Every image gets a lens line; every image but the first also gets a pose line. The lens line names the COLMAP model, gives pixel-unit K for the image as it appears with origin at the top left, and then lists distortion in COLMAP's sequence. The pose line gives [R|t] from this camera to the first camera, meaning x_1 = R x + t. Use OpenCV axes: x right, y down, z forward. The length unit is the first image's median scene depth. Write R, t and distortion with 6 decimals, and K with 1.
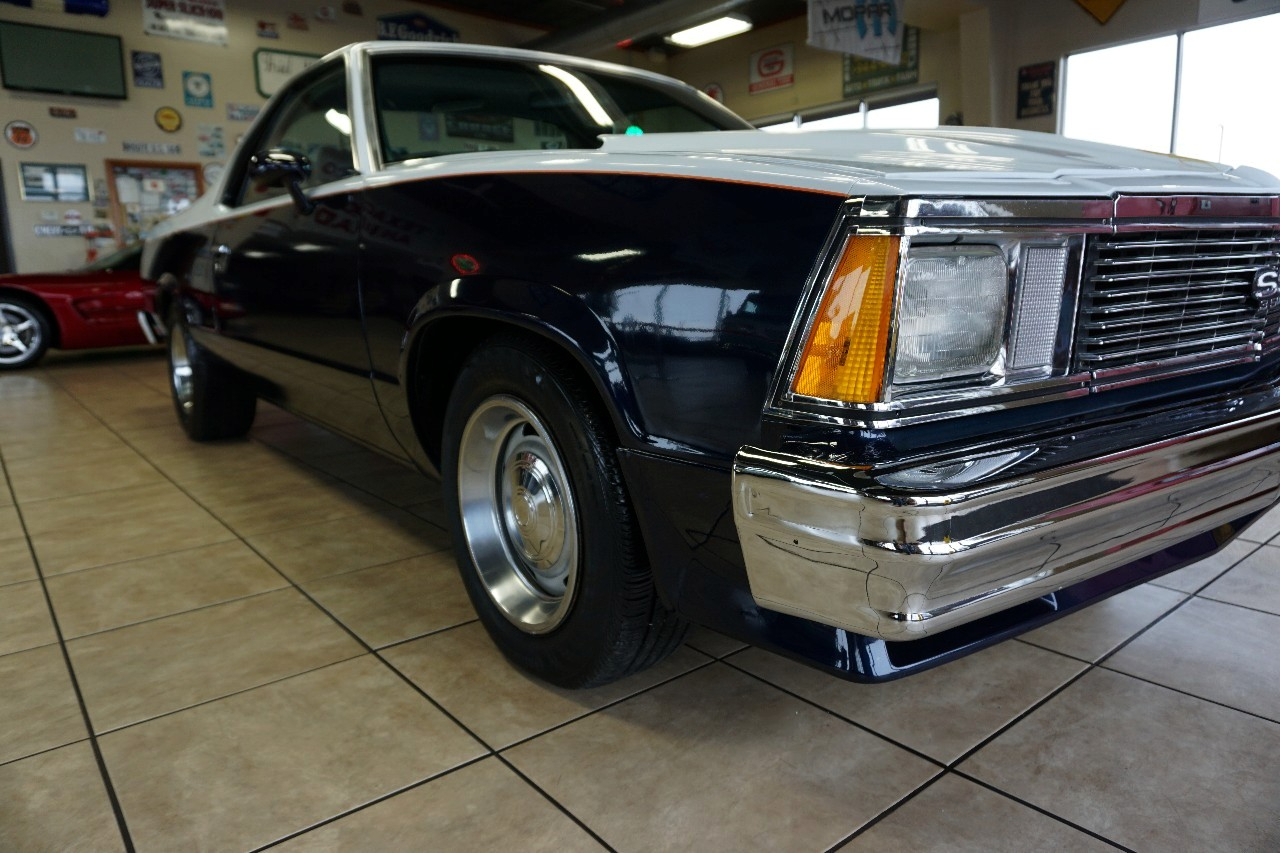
lens RADIAL K [[854.8, 0, 634.0], [0, 854.8, 419.4], [0, 0, 1]] dist [-0.046321, 0.041231]
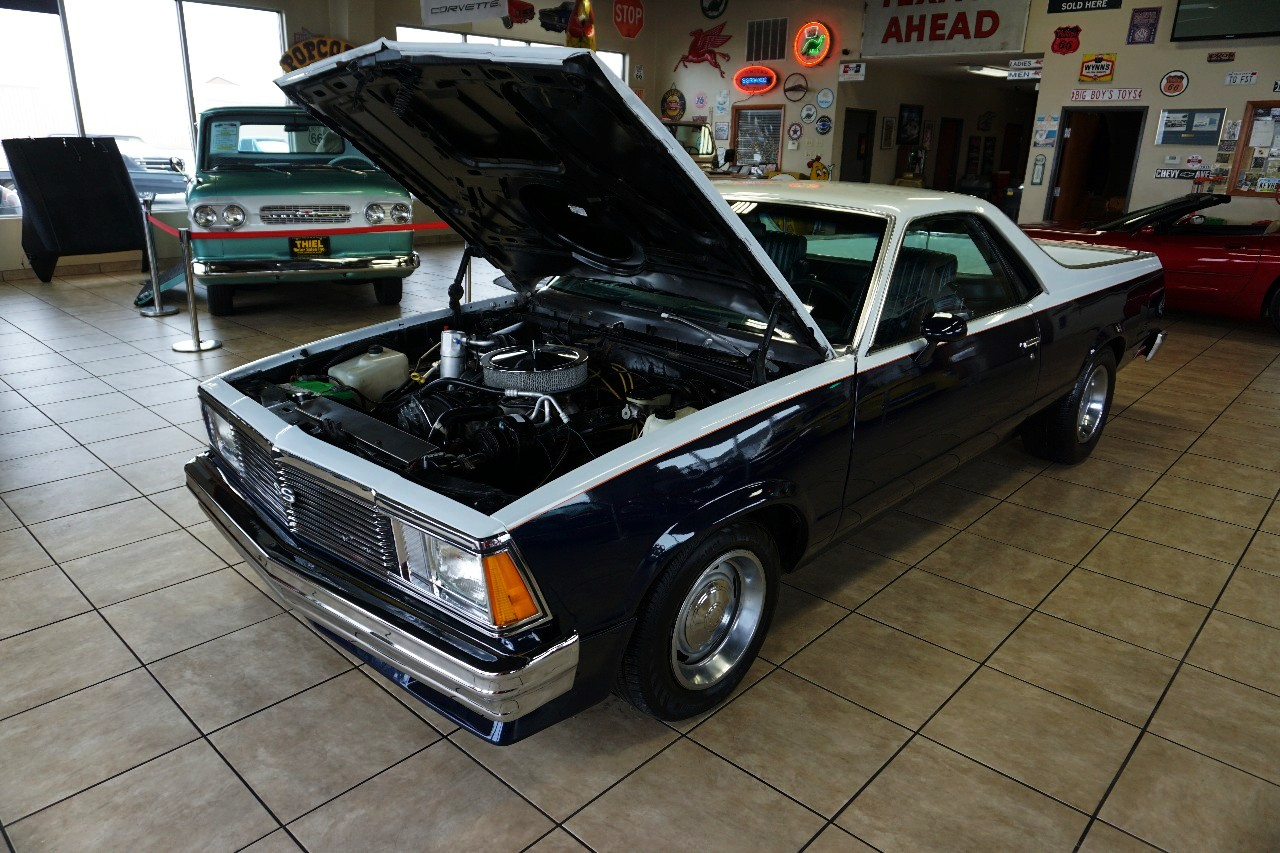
lens RADIAL K [[858.1, 0, 636.7], [0, 858.1, 416.4], [0, 0, 1]] dist [-0.049285, 0.060840]
pose [[0.142475, 0.330831, -0.932873, 2.194386], [-0.195524, 0.933323, 0.301128, -0.881239], [0.970294, 0.139496, 0.197661, 1.182175]]
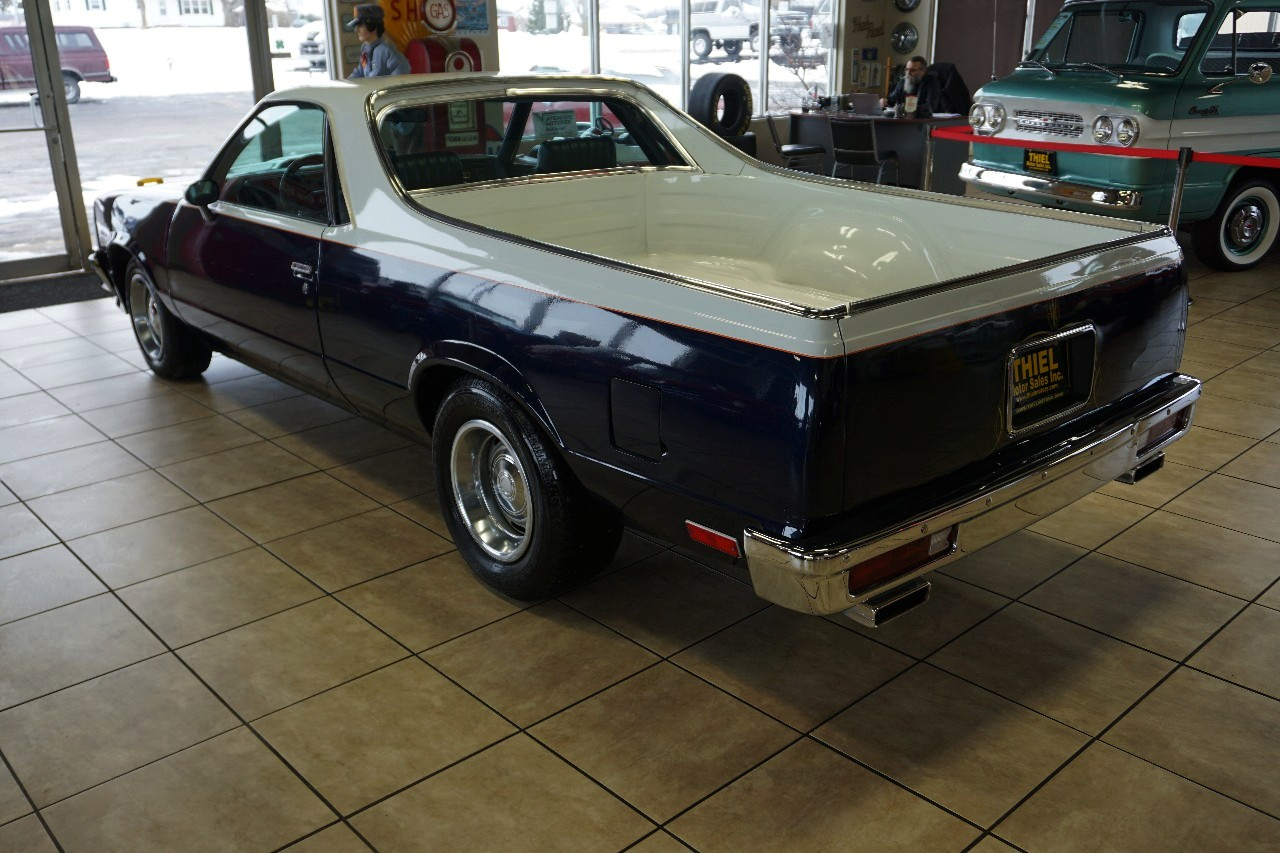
lens RADIAL K [[1107.9, 0, 632.7], [0, 1107.9, 414.1], [0, 0, 1]] dist [-0.017671, 0.017366]
pose [[-0.997036, 0.060074, -0.048056, -0.631332], [0.029638, 0.876405, 0.480663, -1.493257], [0.070992, 0.477814, -0.875588, 5.237783]]
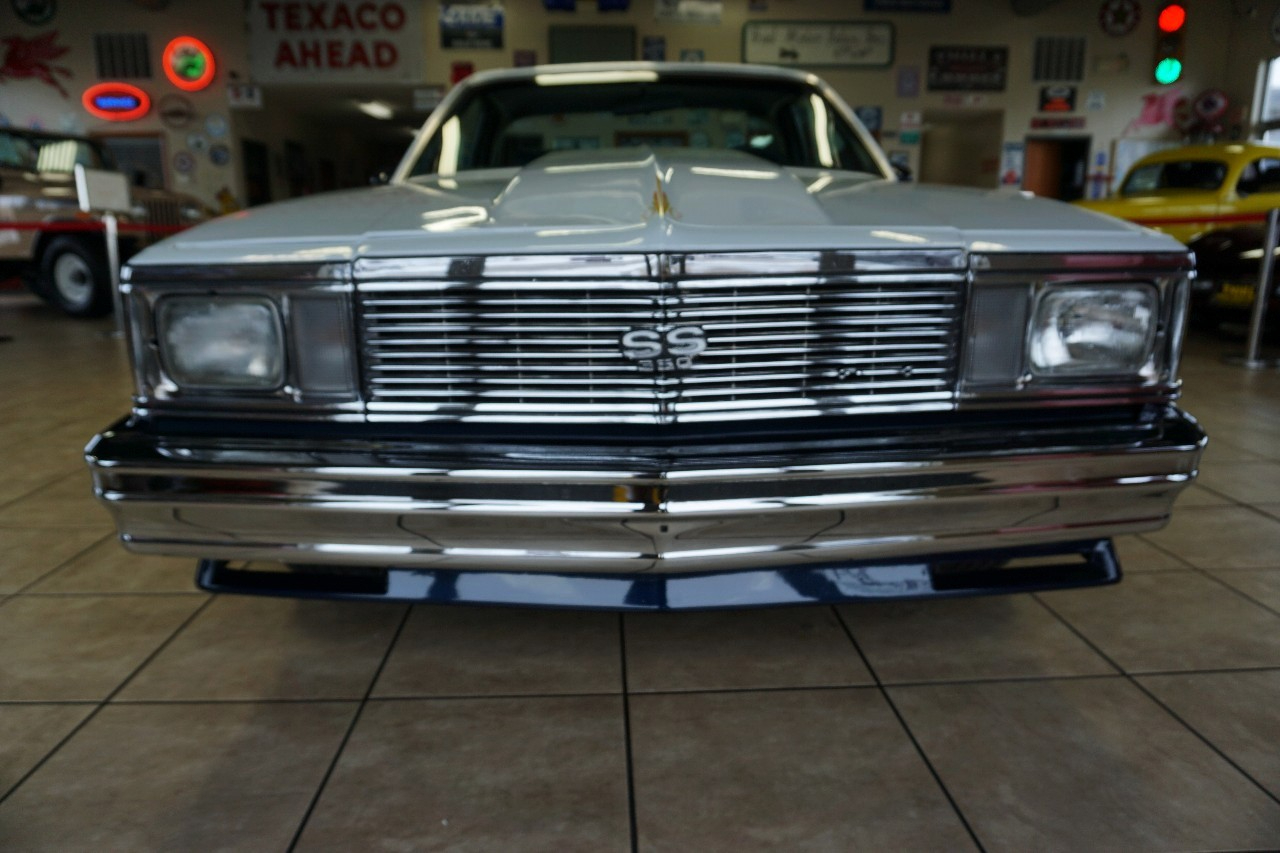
lens RADIAL K [[854.8, 0, 634.0], [0, 854.8, 419.4], [0, 0, 1]] dist [-0.046321, 0.041231]
pose [[0.801840, 0.153227, -0.577559, 1.140737], [-0.119713, 0.988160, 0.095958, -0.144827], [0.585424, -0.007802, 0.810689, 0.173584]]
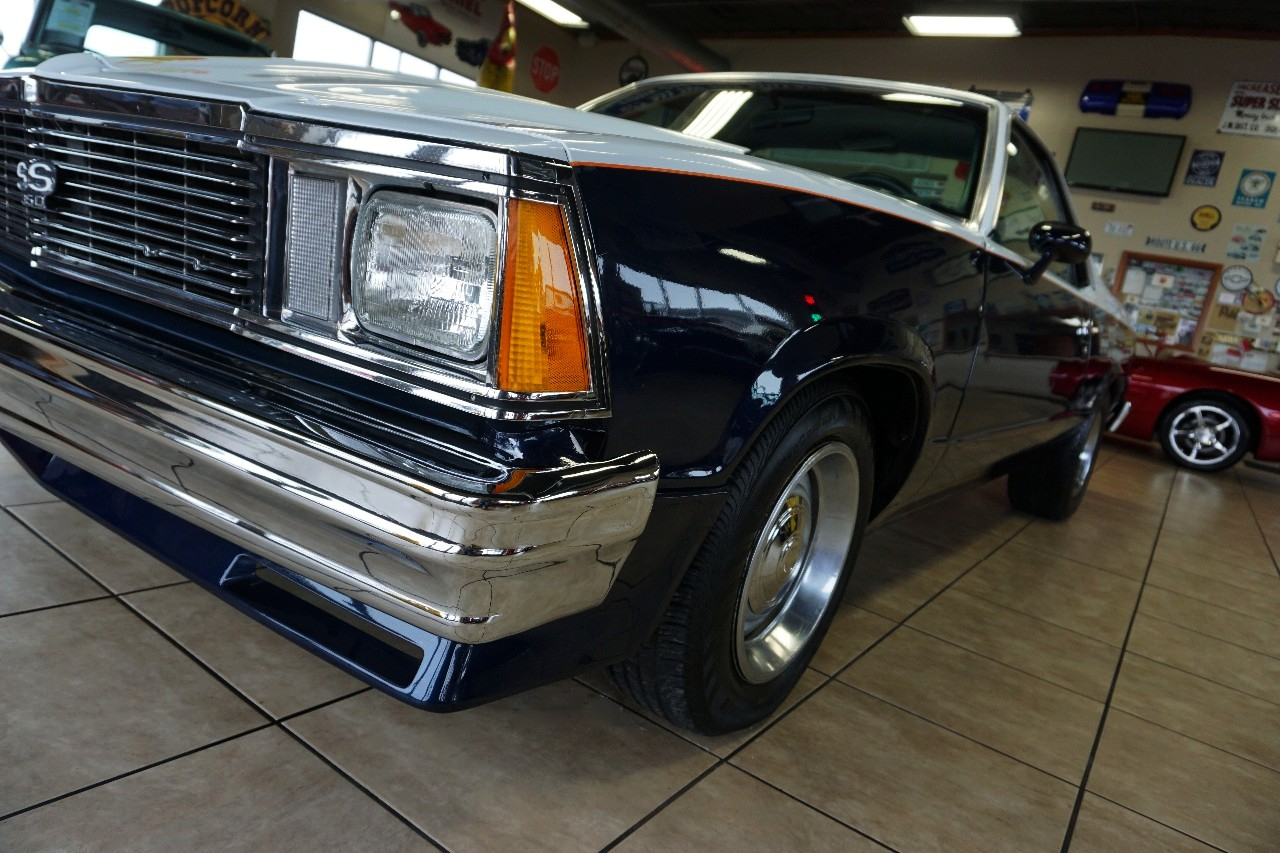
lens RADIAL K [[854.8, 0, 634.0], [0, 854.8, 419.4], [0, 0, 1]] dist [-0.046321, 0.041231]
pose [[0.275017, 0.250399, -0.928259, 1.600737], [-0.371341, 0.918232, 0.137676, -0.252481], [0.886832, 0.306838, 0.345514, 1.168791]]
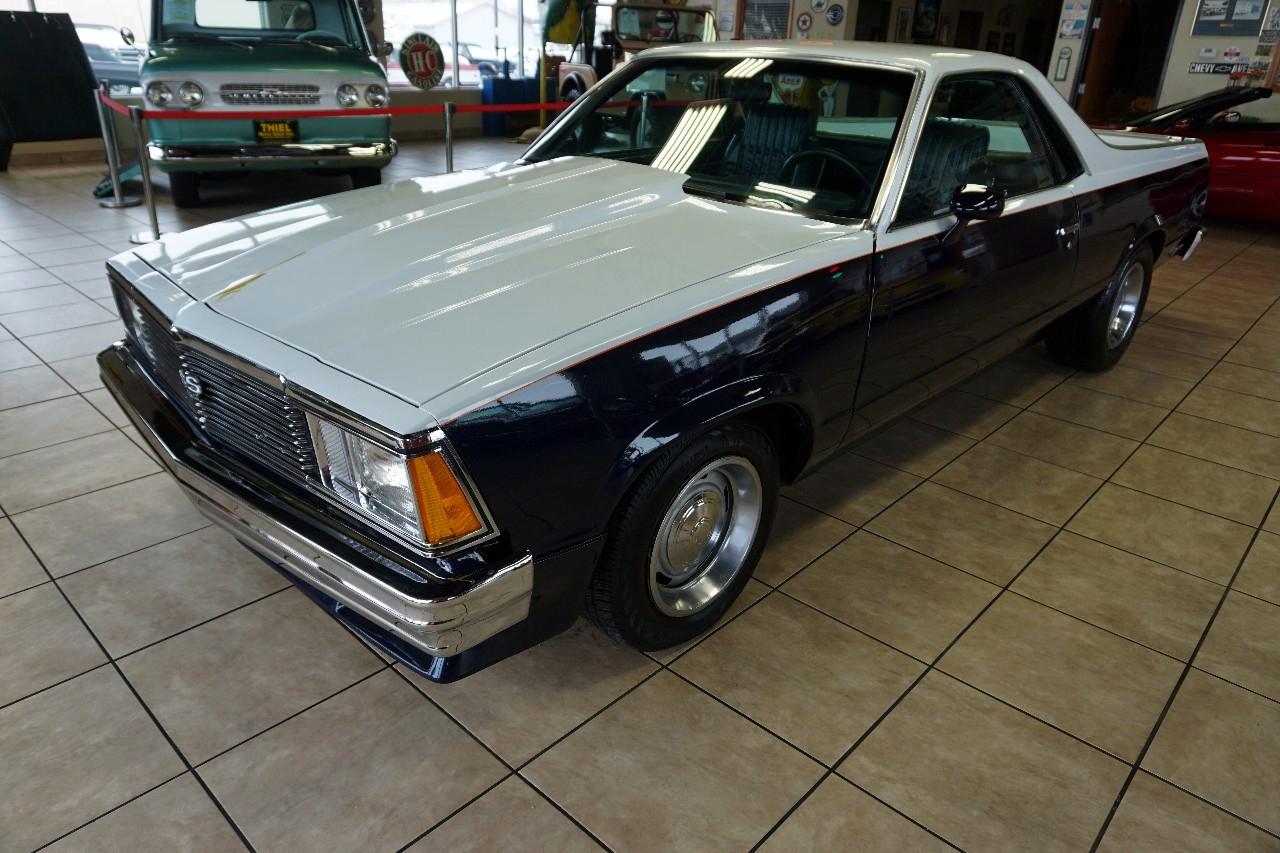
lens RADIAL K [[854.8, 0, 634.0], [0, 854.8, 419.4], [0, 0, 1]] dist [-0.046321, 0.041231]
pose [[0.137503, 0.428440, -0.893046, 1.965701], [-0.205420, 0.894343, 0.397433, -0.757316], [0.968966, 0.128801, 0.210985, 1.277409]]
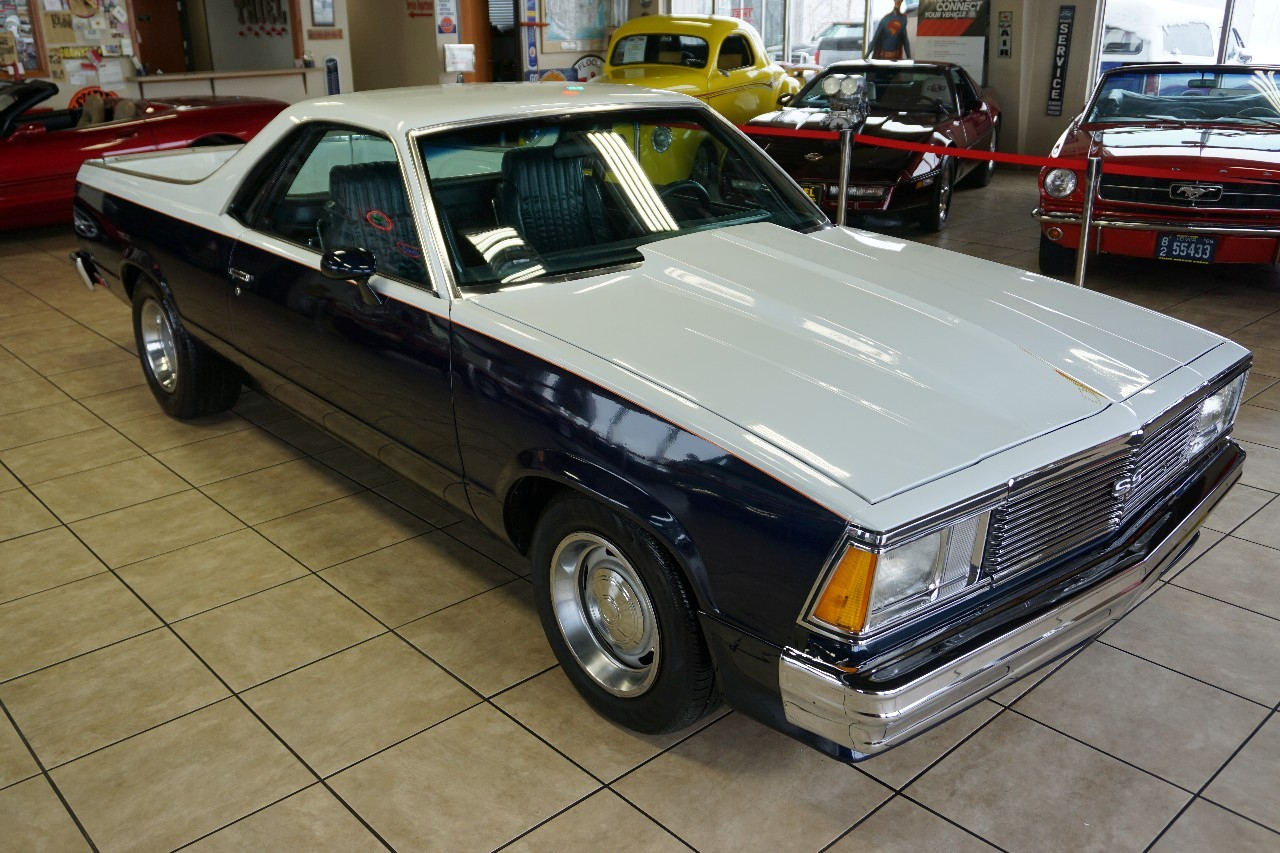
lens RADIAL K [[1103.7, 0, 629.4], [0, 1103.7, 417.2], [0, 0, 1]] dist [-0.002100, -0.003972]
pose [[0.997956, -0.004833, 0.063726, -0.217461], [-0.006260, 0.984948, 0.172738, -0.531706], [-0.063601, -0.172784, 0.982904, -0.737638]]
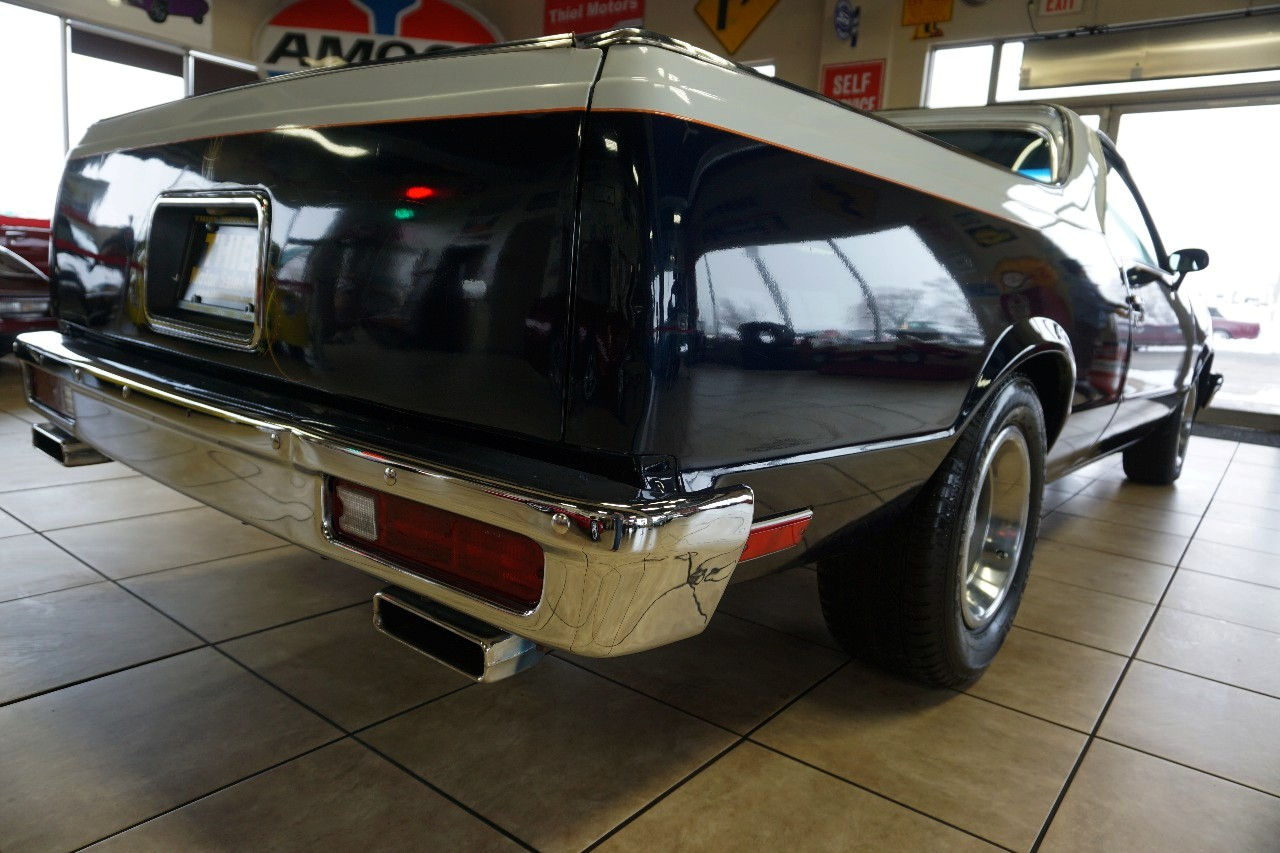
lens RADIAL K [[847.5, 0, 636.7], [0, 847.5, 418.1], [0, 0, 1]] dist [-0.017562, 0.002460]
pose [[-0.232958, -0.137247, 0.962753, -2.423678], [0.107798, 0.980246, 0.165825, -0.561567], [-0.966494, 0.142413, -0.213561, 3.379752]]
